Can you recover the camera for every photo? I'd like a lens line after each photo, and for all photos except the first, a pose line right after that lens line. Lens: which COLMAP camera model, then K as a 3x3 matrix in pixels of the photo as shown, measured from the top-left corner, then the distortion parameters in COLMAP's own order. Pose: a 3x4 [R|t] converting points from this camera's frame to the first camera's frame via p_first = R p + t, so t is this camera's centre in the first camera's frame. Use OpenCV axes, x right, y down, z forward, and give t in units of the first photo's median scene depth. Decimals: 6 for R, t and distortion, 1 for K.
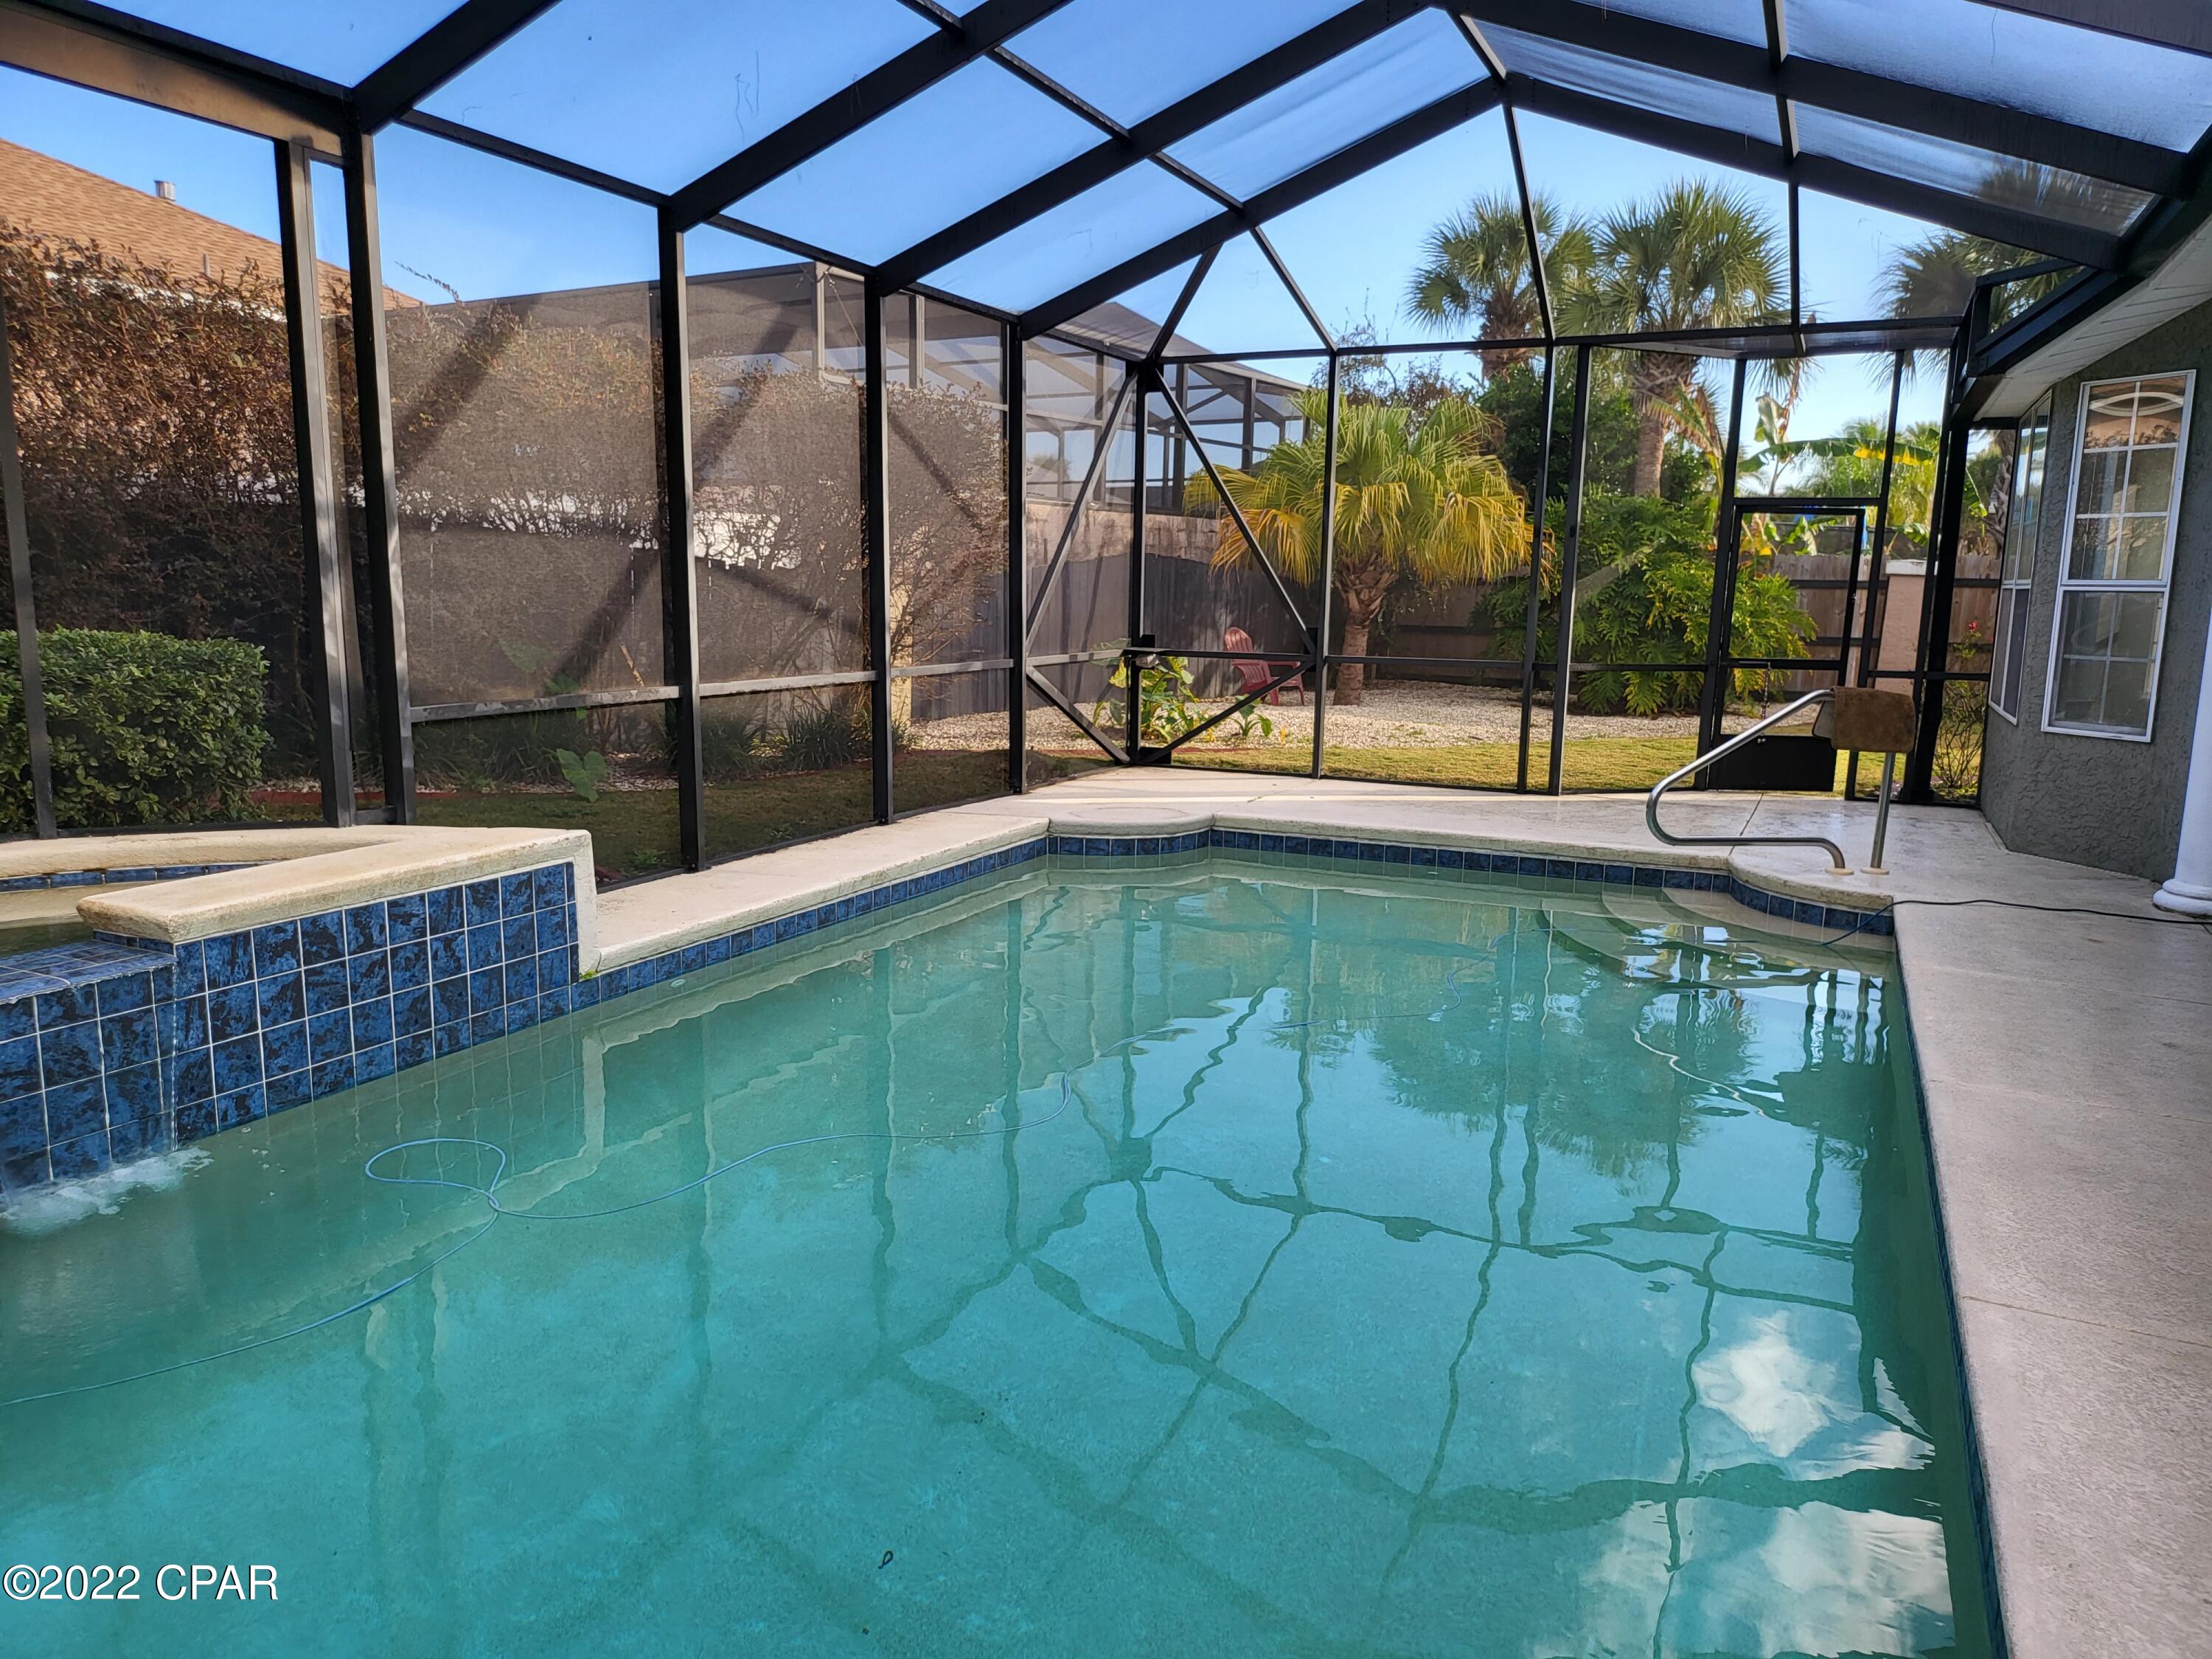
lens RADIAL K [[1549.4, 0, 1099.2], [0, 1549.4, 831.2], [0, 0, 1]] dist [0.059713, -0.065221]
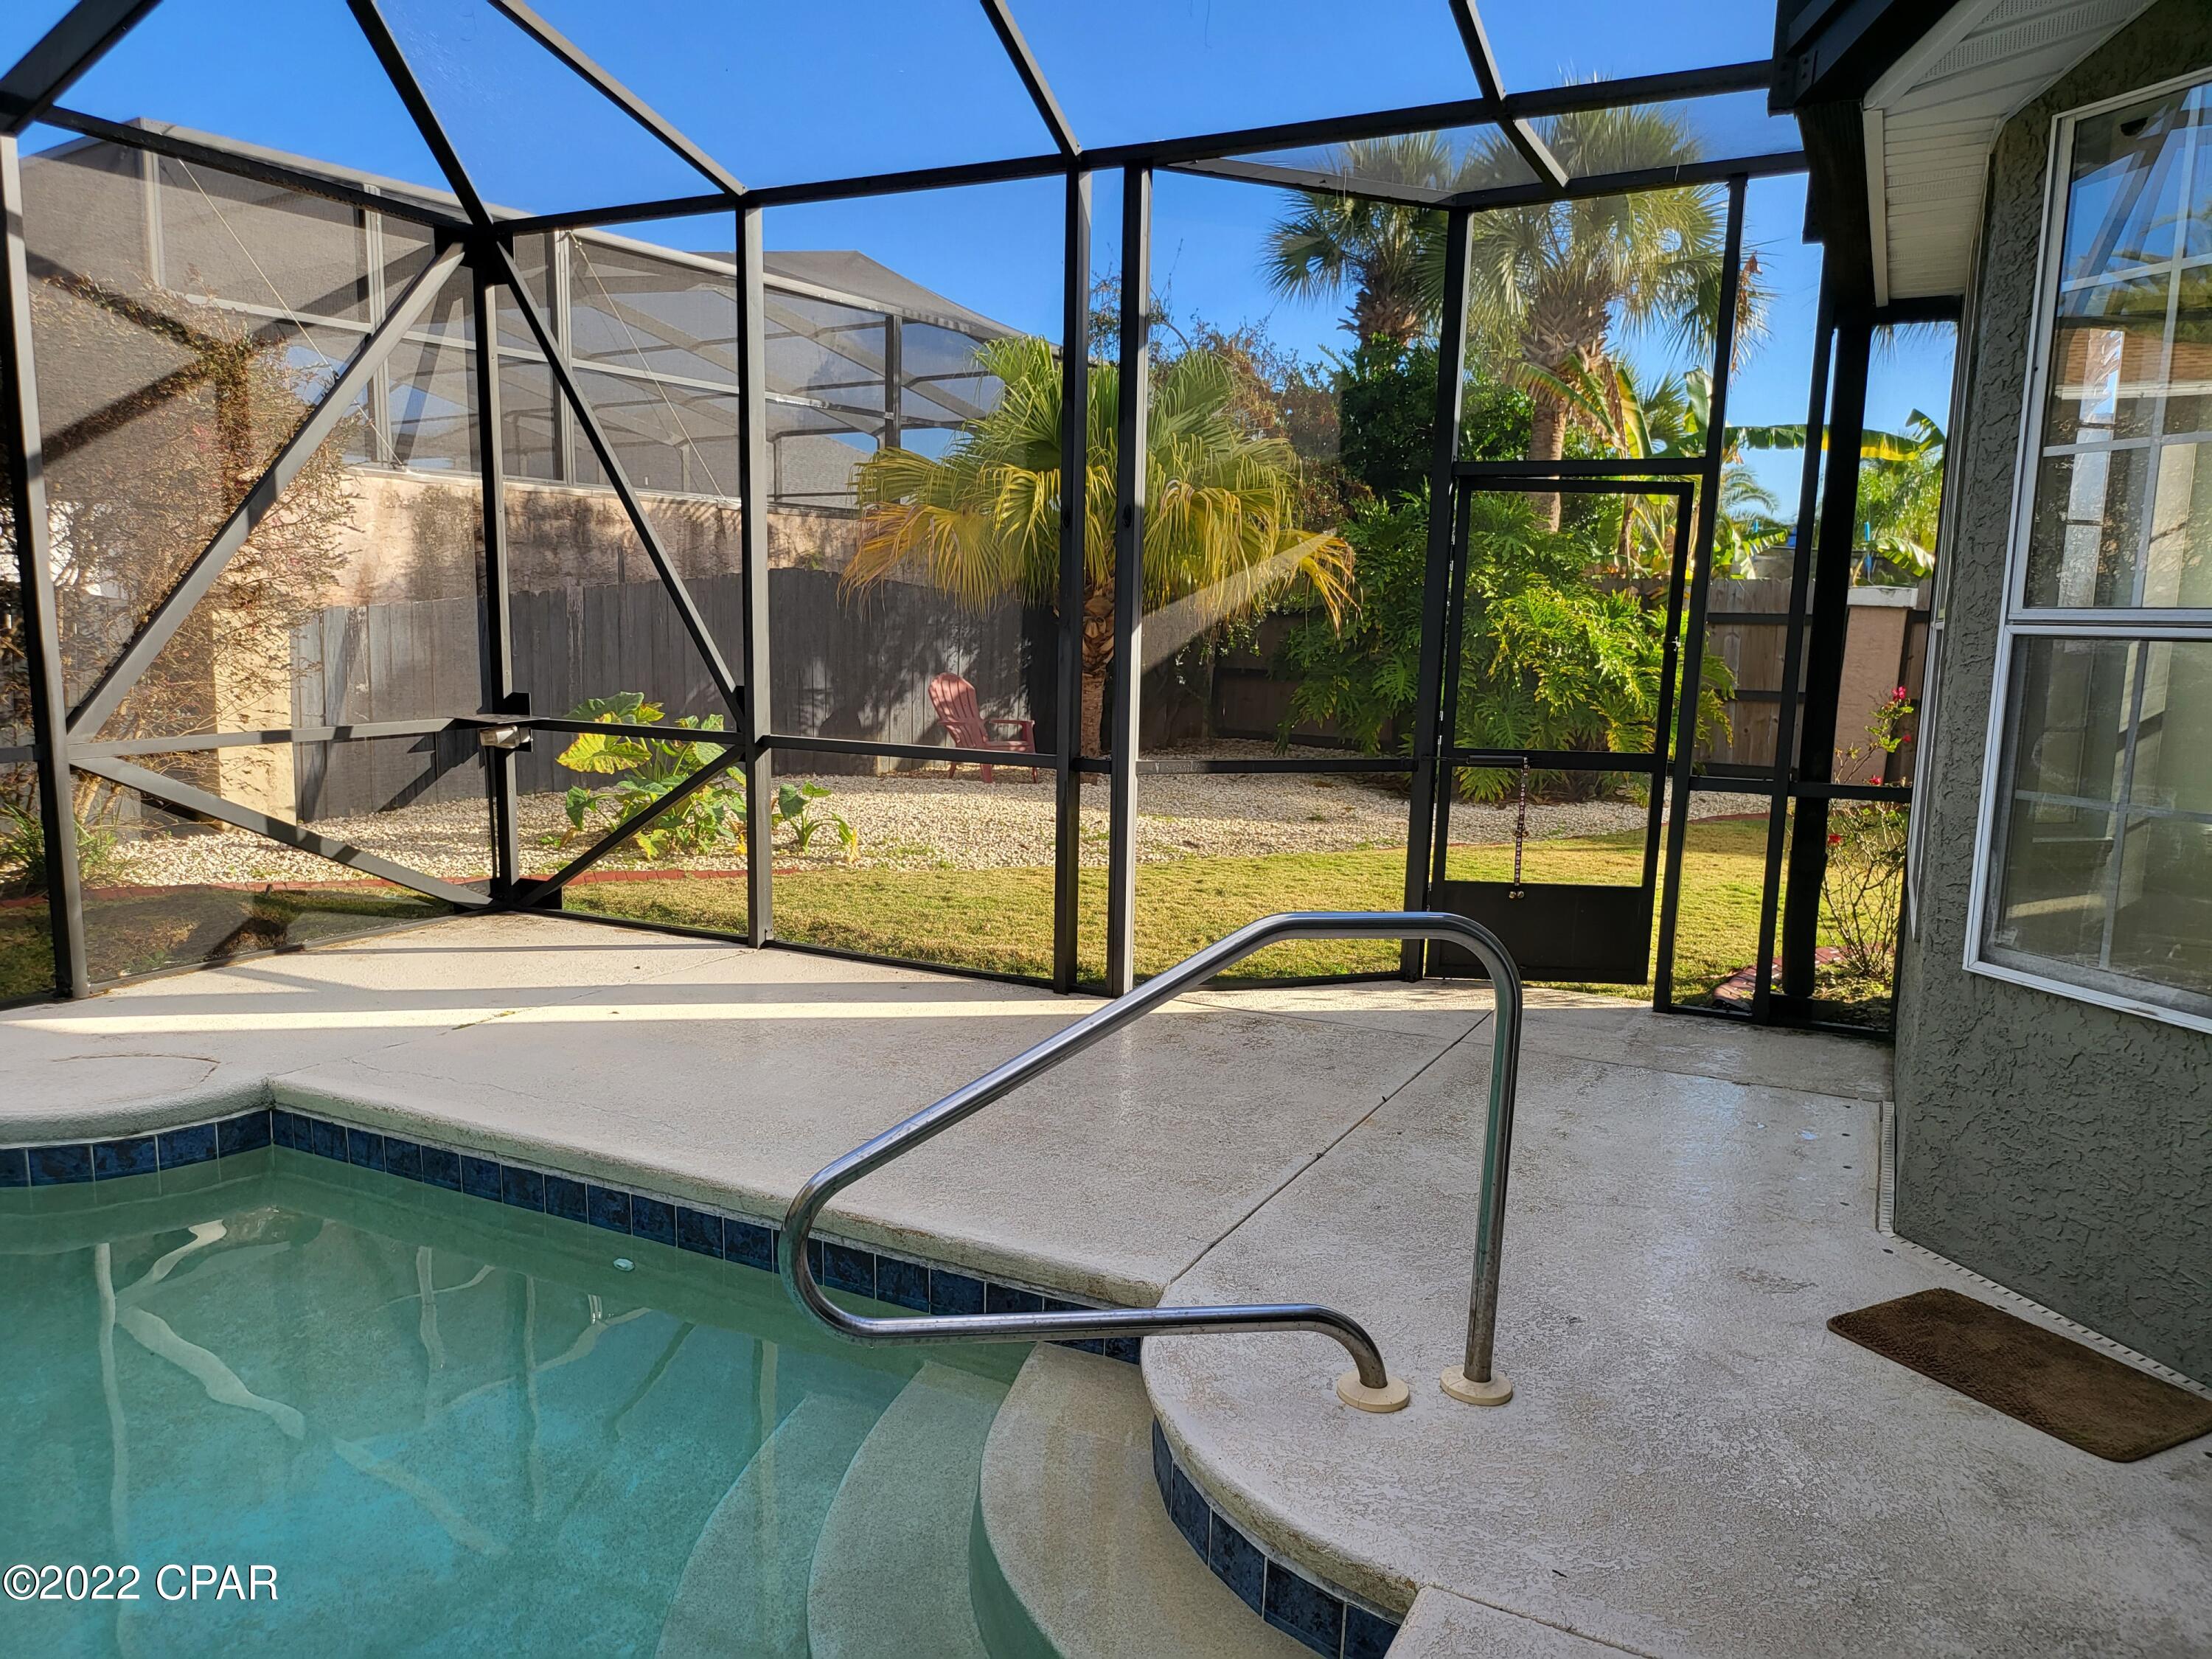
lens RADIAL K [[1549.4, 0, 1082.1], [0, 1549.4, 836.2], [0, 0, 1]] dist [0.059713, -0.065221]
pose [[0.999325, 0.009686, -0.035441, 0.289124], [-0.010279, 0.999810, -0.016581, -0.068497], [0.035274, 0.016934, 0.999234, 0.436259]]
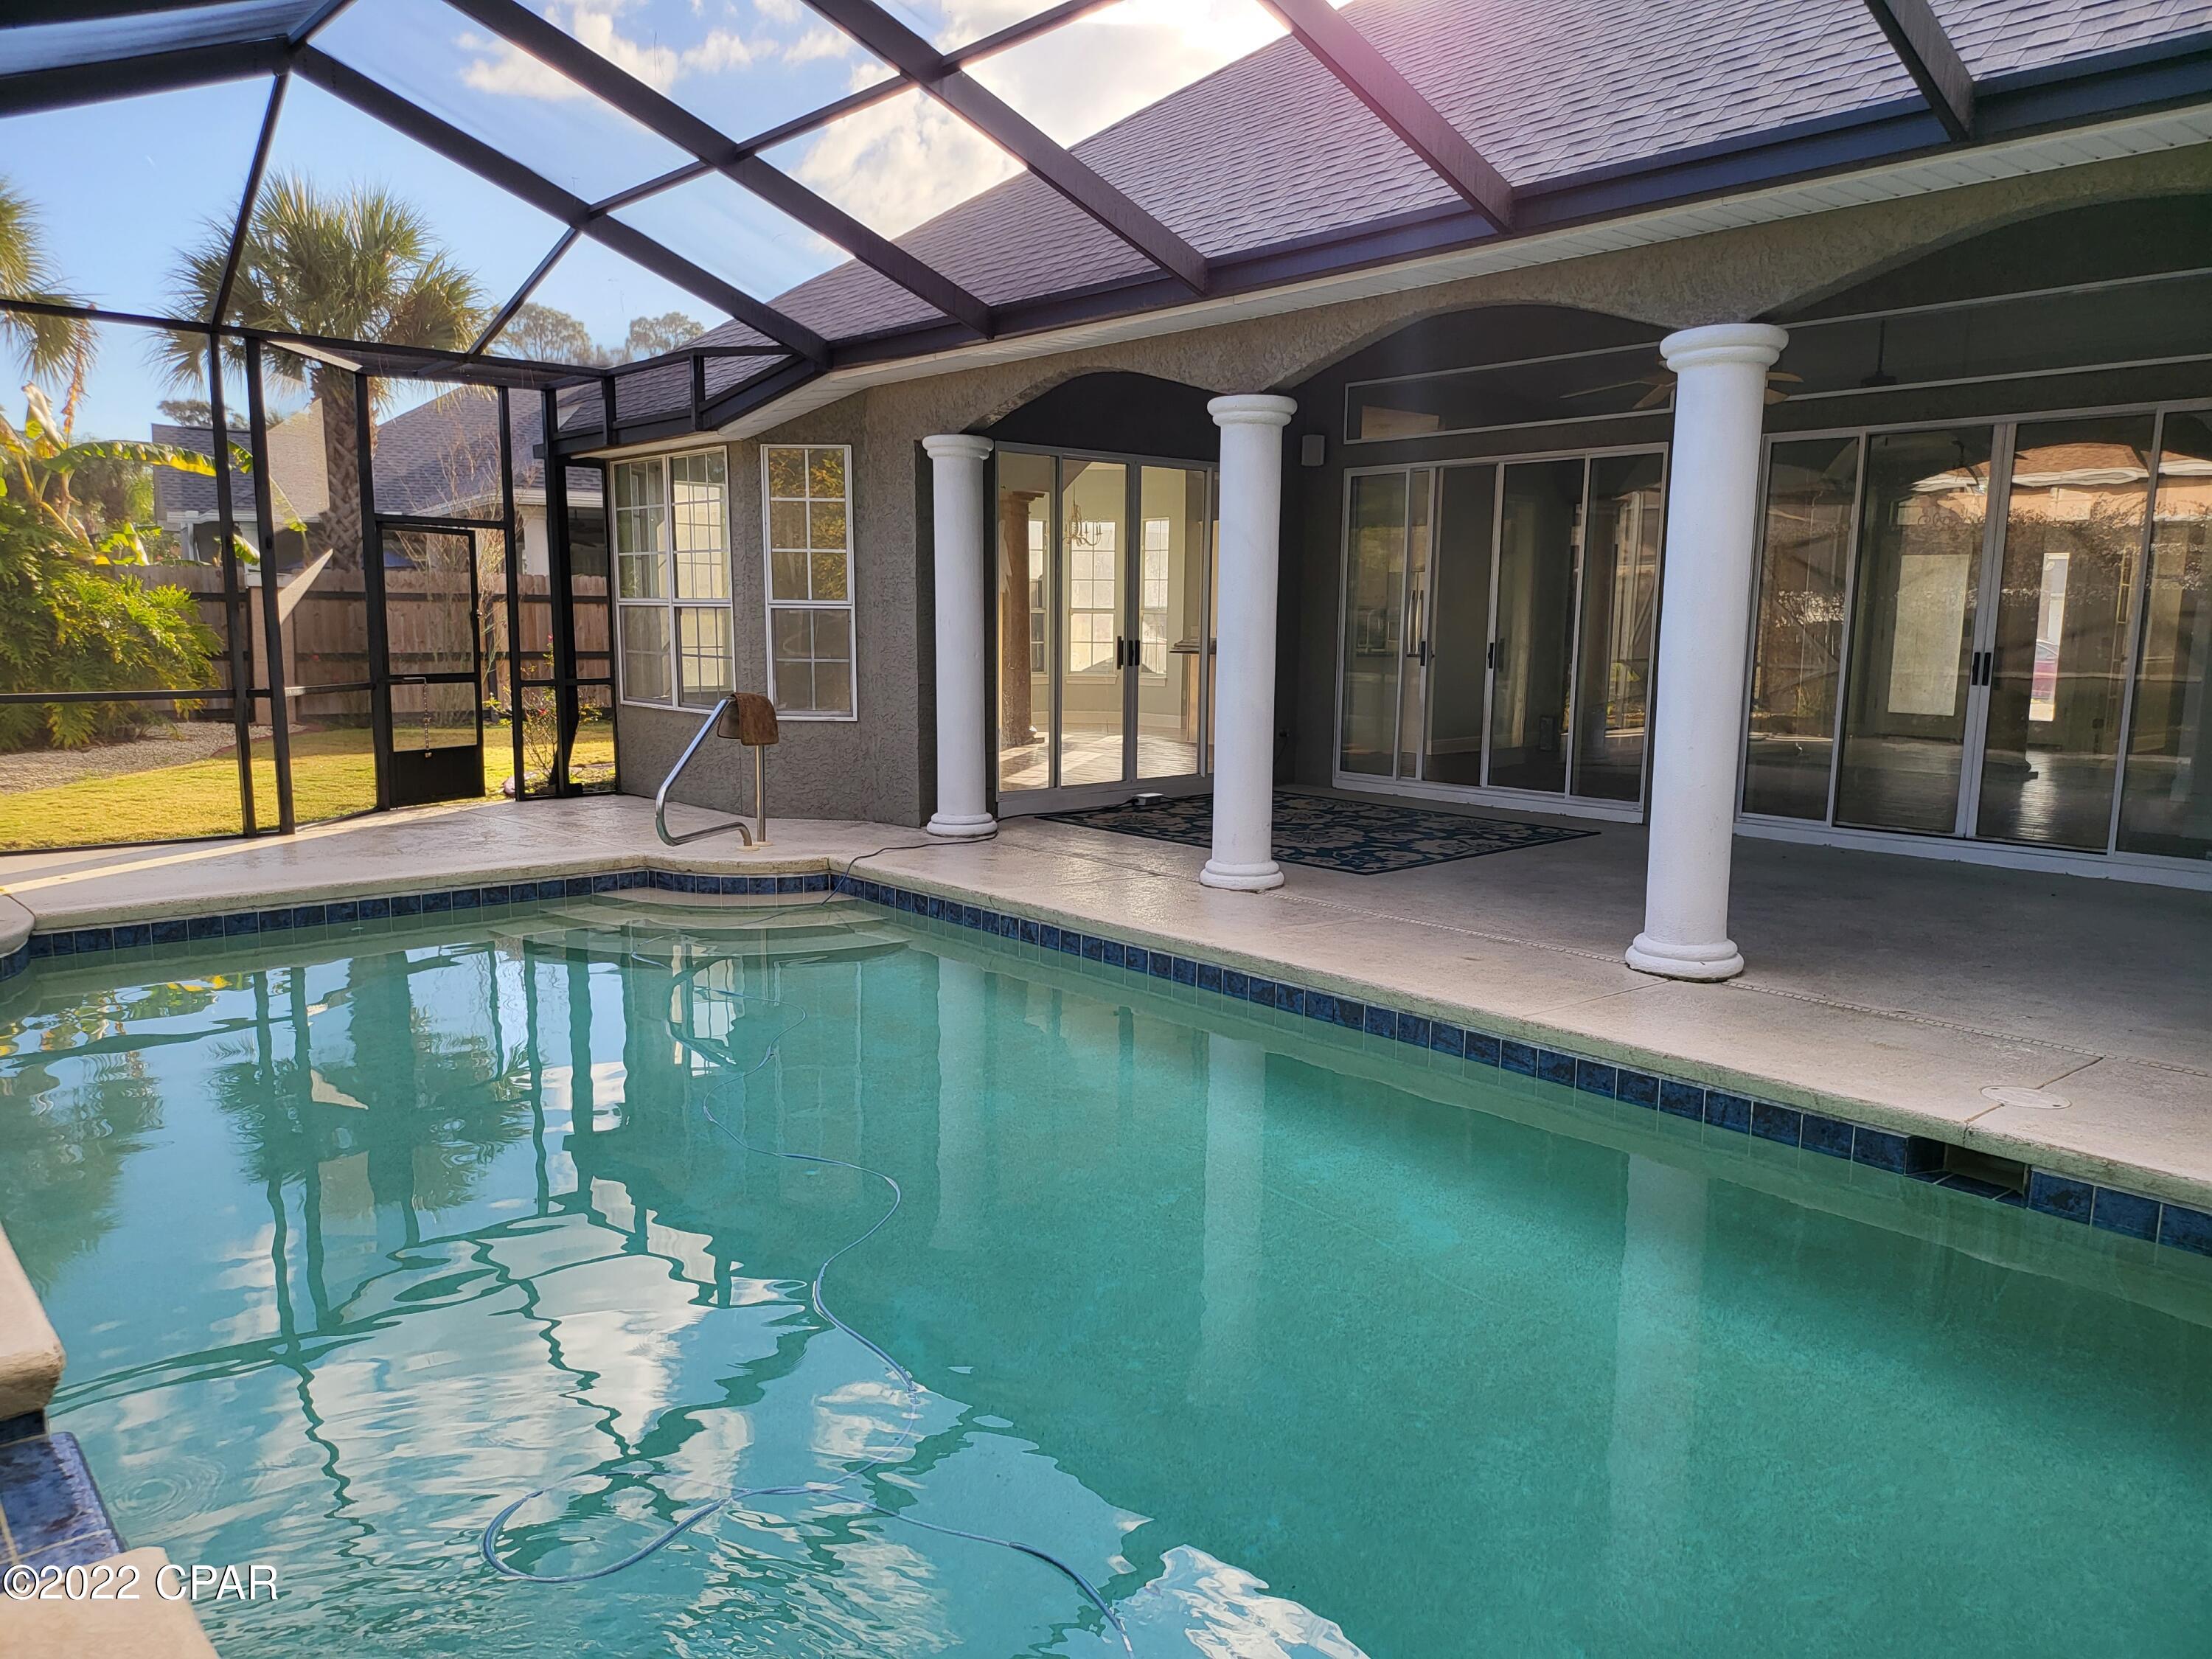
lens RADIAL K [[1549.4, 0, 1100.1], [0, 1549.4, 831.3], [0, 0, 1]] dist [0.059713, -0.065221]
pose [[0.398872, -0.139218, 0.906377, -0.332667], [0.143405, 0.985717, 0.088296, -0.036379], [-0.905724, 0.094760, 0.413139, 0.192064]]
